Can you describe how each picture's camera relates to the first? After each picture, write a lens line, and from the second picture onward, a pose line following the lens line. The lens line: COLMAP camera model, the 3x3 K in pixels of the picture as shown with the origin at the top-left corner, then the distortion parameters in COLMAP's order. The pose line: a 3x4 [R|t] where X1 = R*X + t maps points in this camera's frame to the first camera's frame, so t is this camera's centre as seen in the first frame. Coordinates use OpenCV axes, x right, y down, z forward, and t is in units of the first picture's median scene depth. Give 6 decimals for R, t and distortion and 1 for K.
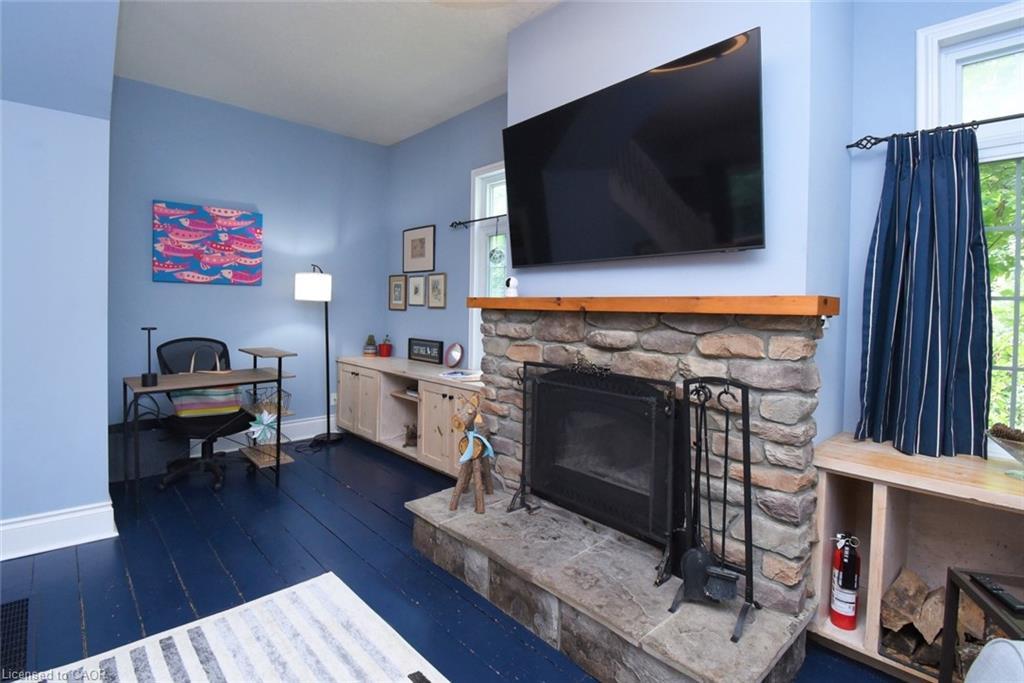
lens RADIAL K [[486.1, 0, 501.5], [0, 486.1, 316.6], [0, 0, 1]] dist [0.024749, -0.030510]
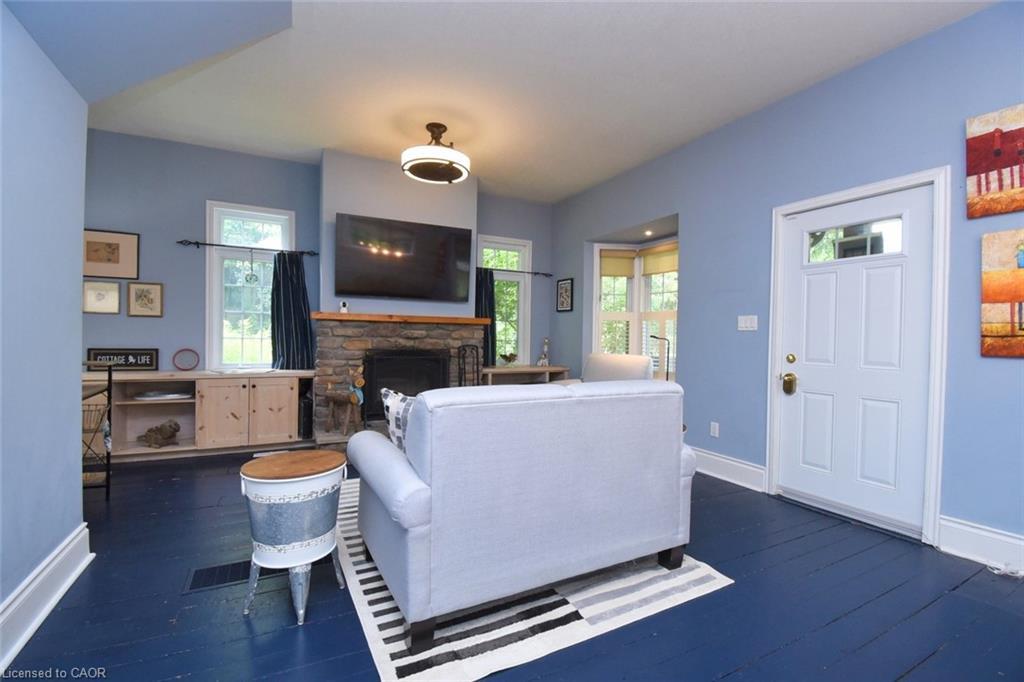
lens RADIAL K [[450.9, 0, 509.6], [0, 450.9, 341.1], [0, 0, 1]] dist [0.019795, -0.025689]
pose [[0.265917, -0.023784, 0.963702, -1.459956], [0.004735, 0.999716, 0.023367, 0.026713], [-0.963984, -0.001650, 0.265954, 0.013408]]
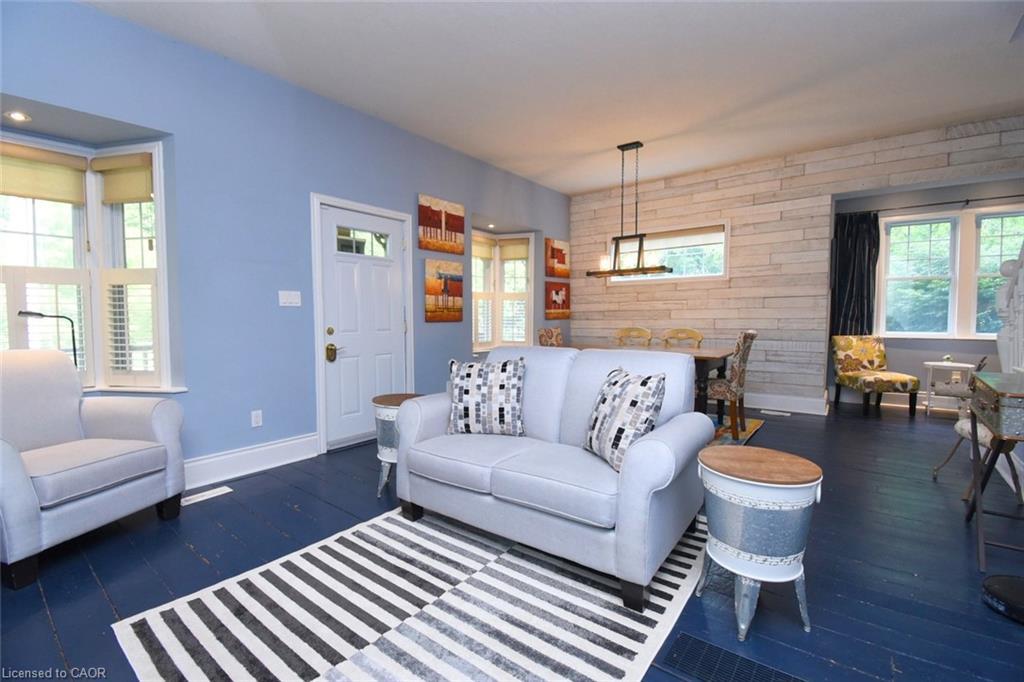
lens RADIAL K [[450.9, 0, 509.6], [0, 450.9, 341.1], [0, 0, 1]] dist [0.019795, -0.025689]
pose [[-0.985715, -0.006017, -0.168313, -0.346045], [-0.018108, 0.997355, 0.070394, 0.027257], [0.167444, 0.072436, -0.983217, 1.155074]]
